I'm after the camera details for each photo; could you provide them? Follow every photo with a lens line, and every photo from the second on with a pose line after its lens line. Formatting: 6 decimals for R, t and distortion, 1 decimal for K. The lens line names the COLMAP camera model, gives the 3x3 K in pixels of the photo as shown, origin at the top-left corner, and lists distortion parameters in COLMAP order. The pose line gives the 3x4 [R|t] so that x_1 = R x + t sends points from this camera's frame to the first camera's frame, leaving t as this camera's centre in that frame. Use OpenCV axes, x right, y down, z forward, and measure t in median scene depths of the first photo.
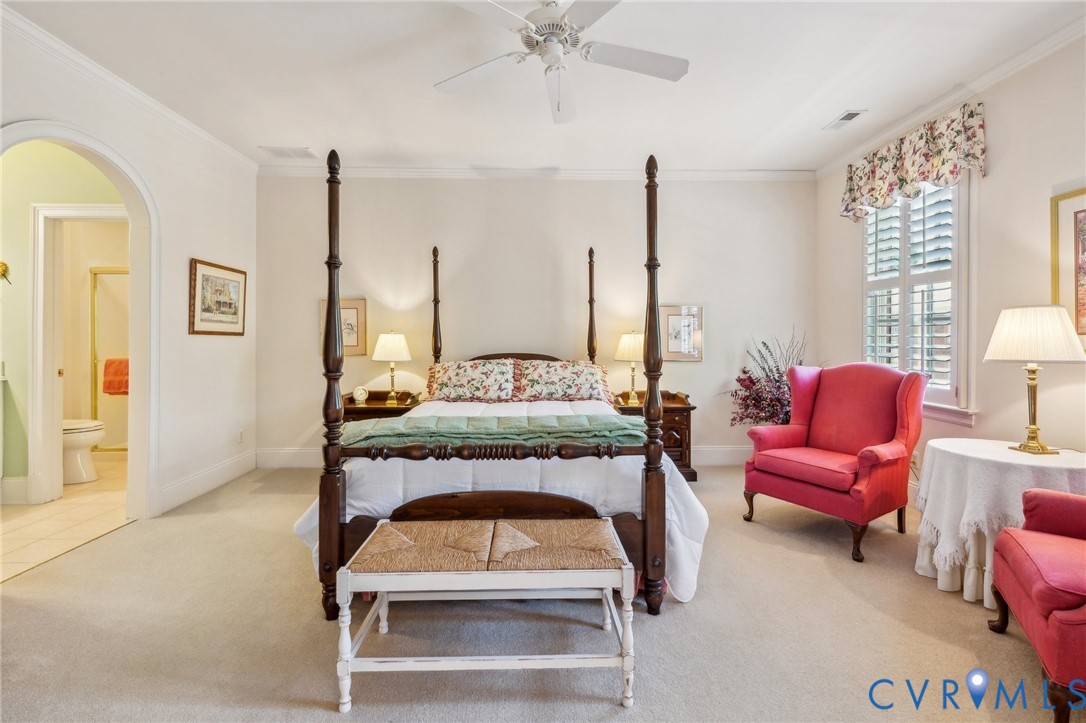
lens RADIAL K [[476.6, 0, 548.1], [0, 476.6, 341.8], [0, 0, 1]] dist [0.007904, -0.001534]
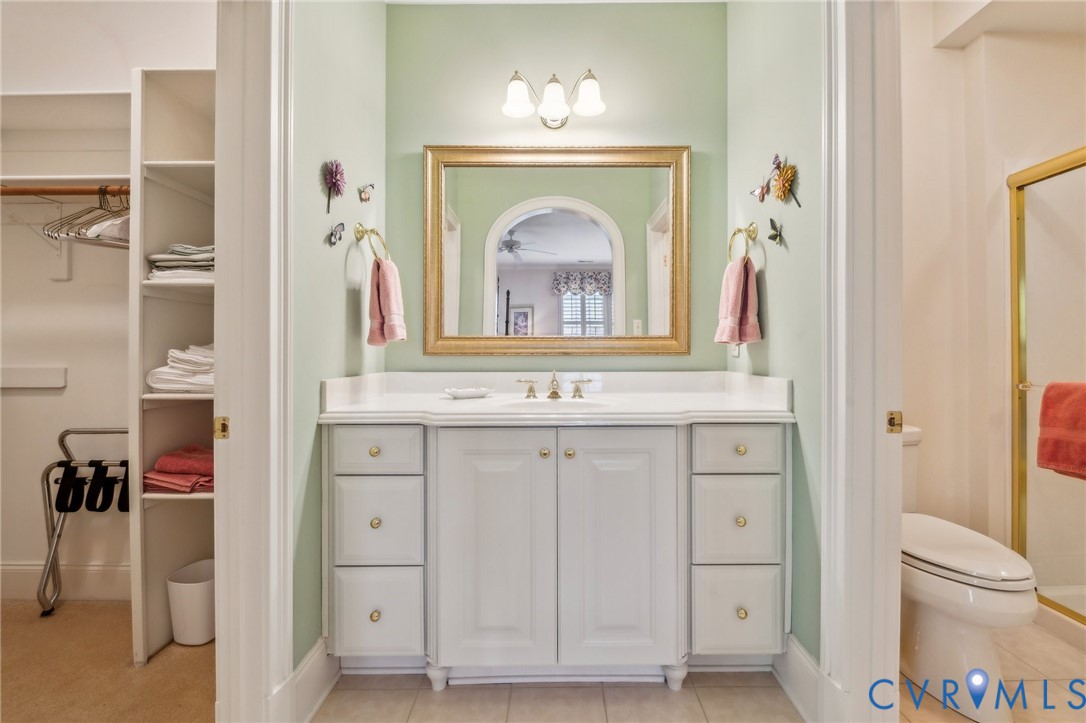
lens RADIAL K [[445.8, 0, 544.3], [0, 445.8, 361.0], [0, 0, 1]] dist [0.001279, 0.000020]
pose [[-0.018930, -0.001278, -0.999820, -0.534241], [-0.005303, 0.999985, -0.001178, 0.018677], [0.999807, 0.005280, -0.018937, 0.579448]]
